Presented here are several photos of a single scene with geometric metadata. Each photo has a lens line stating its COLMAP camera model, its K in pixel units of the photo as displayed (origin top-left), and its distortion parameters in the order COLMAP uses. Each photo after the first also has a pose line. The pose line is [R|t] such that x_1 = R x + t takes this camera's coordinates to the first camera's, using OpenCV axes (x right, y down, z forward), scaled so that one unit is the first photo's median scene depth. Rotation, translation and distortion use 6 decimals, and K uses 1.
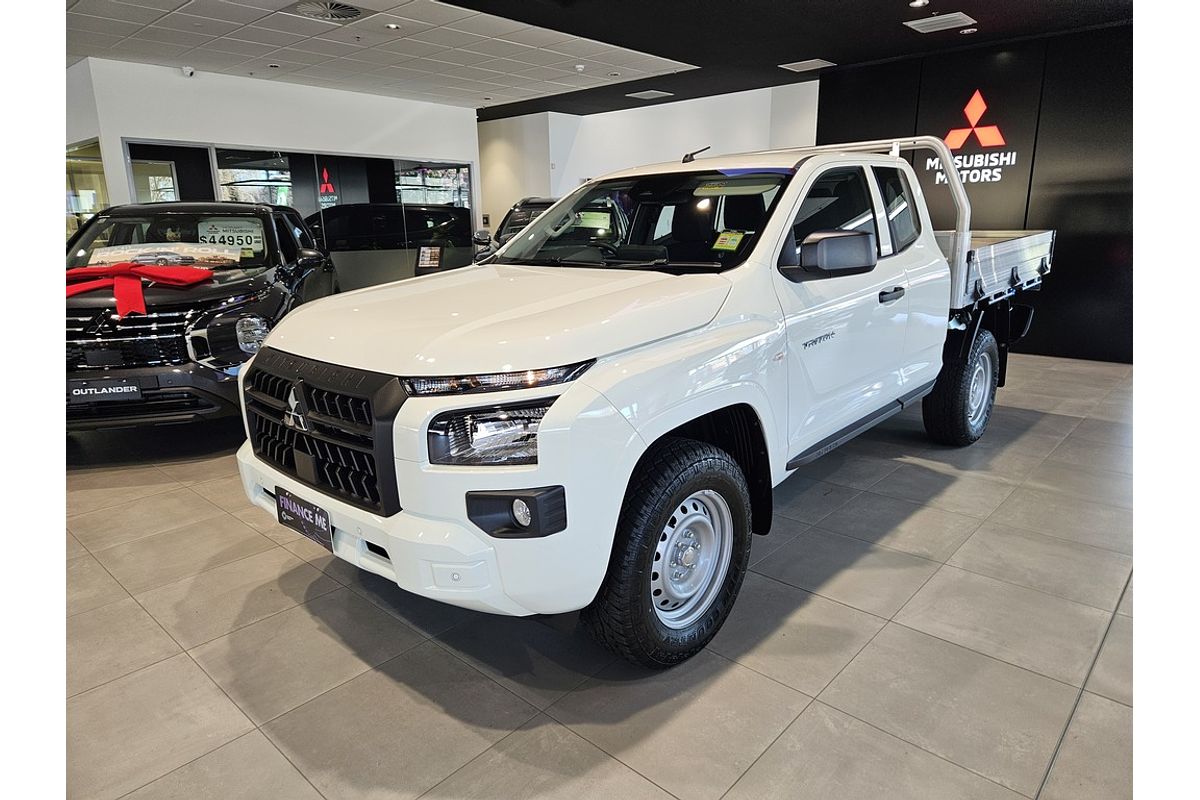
lens RADIAL K [[706.1, 0, 604.2], [0, 706.1, 402.8], [0, 0, 1]] dist [0.067146, -0.050443]
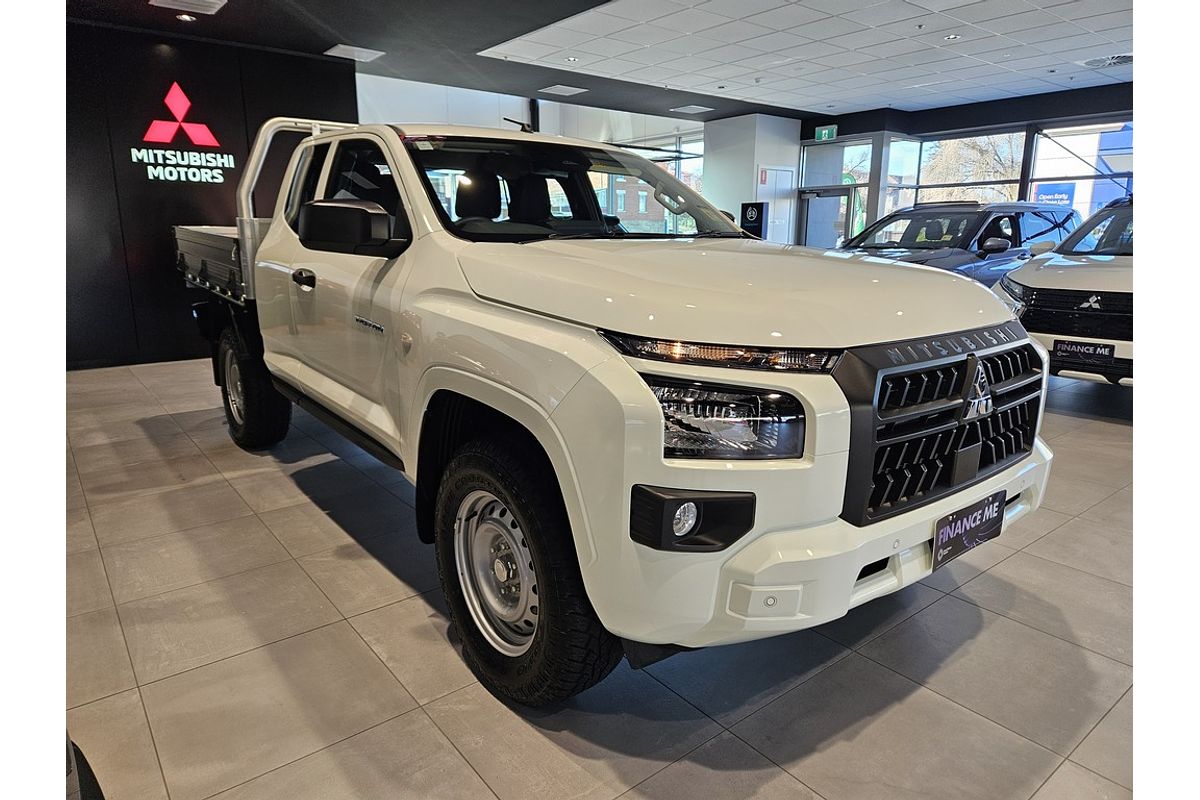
lens RADIAL K [[715.9, 0, 603.0], [0, 715.9, 394.5], [0, 0, 1]] dist [0.066136, -0.054335]
pose [[0.159636, -0.200079, 0.966687, -0.410049], [0.240581, 0.957605, 0.158470, -0.070056], [-0.957412, 0.207269, 0.201004, 0.393785]]
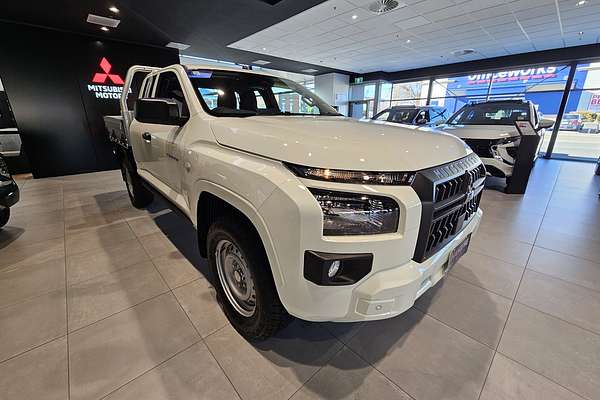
lens RADIAL K [[246.8, 0, 293.4], [0, 246.8, 197.8], [0, 0, 1]] dist [-0.000237, -0.000021]
pose [[0.098080, -0.287968, 0.952604, -0.323784], [0.250875, 0.933459, 0.256351, -0.069953], [-0.963038, 0.213842, 0.163798, 0.412624]]
